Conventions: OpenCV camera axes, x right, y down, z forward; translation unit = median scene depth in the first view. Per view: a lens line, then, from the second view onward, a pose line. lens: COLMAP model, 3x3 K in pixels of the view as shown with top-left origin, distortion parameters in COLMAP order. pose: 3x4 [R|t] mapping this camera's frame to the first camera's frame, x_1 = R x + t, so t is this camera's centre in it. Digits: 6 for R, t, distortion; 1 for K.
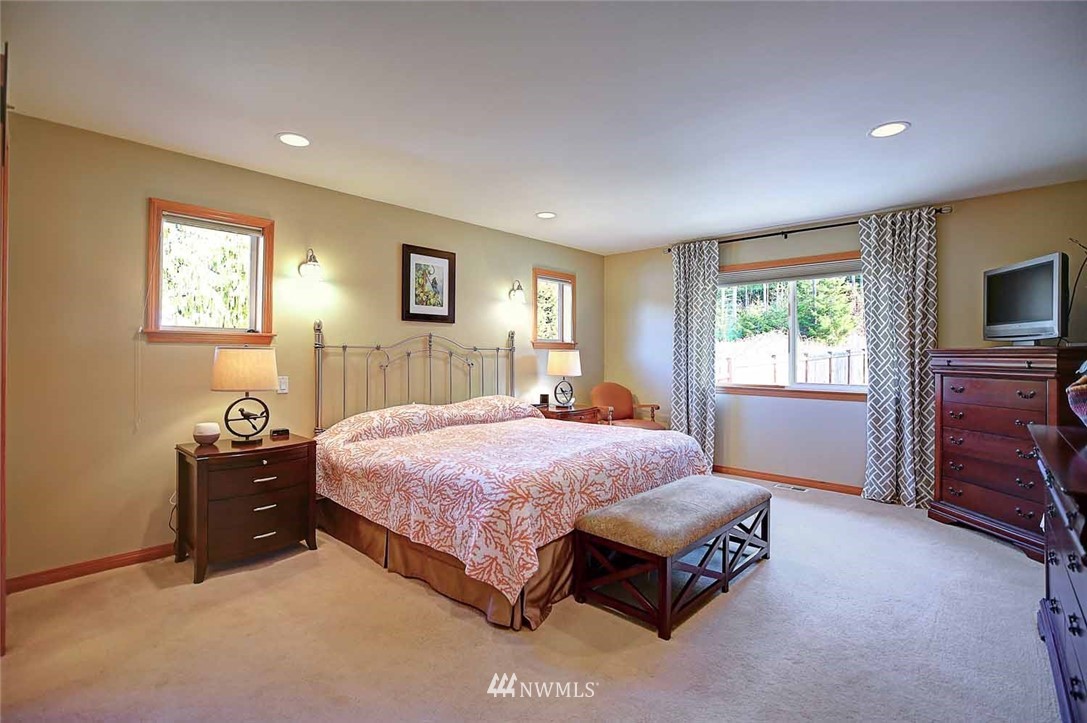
lens RADIAL K [[503.9, 0, 544.6], [0, 503.9, 357.0], [0, 0, 1]] dist [-0.024947, 0.004342]
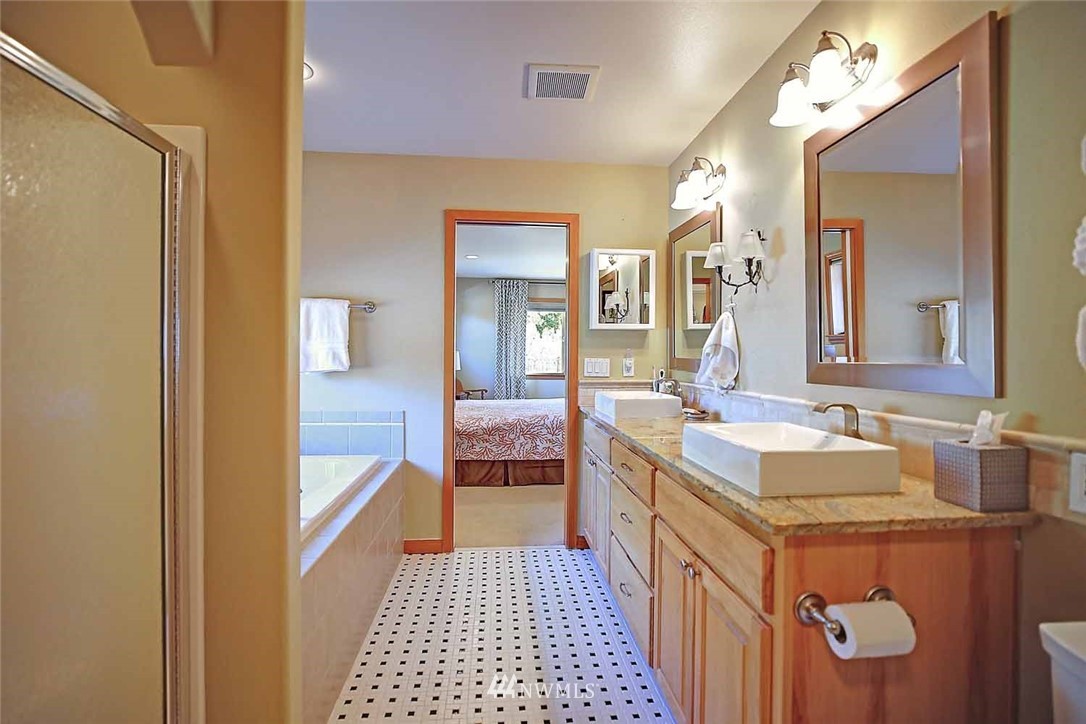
lens RADIAL K [[503.5, 0, 544.2], [0, 503.5, 358.3], [0, 0, 1]] dist [-0.024947, 0.004342]
pose [[0.687332, -0.003947, 0.726333, -1.449986], [-0.003552, 0.999955, 0.008795, -0.010782], [-0.726335, -0.008625, 0.687287, -0.224484]]
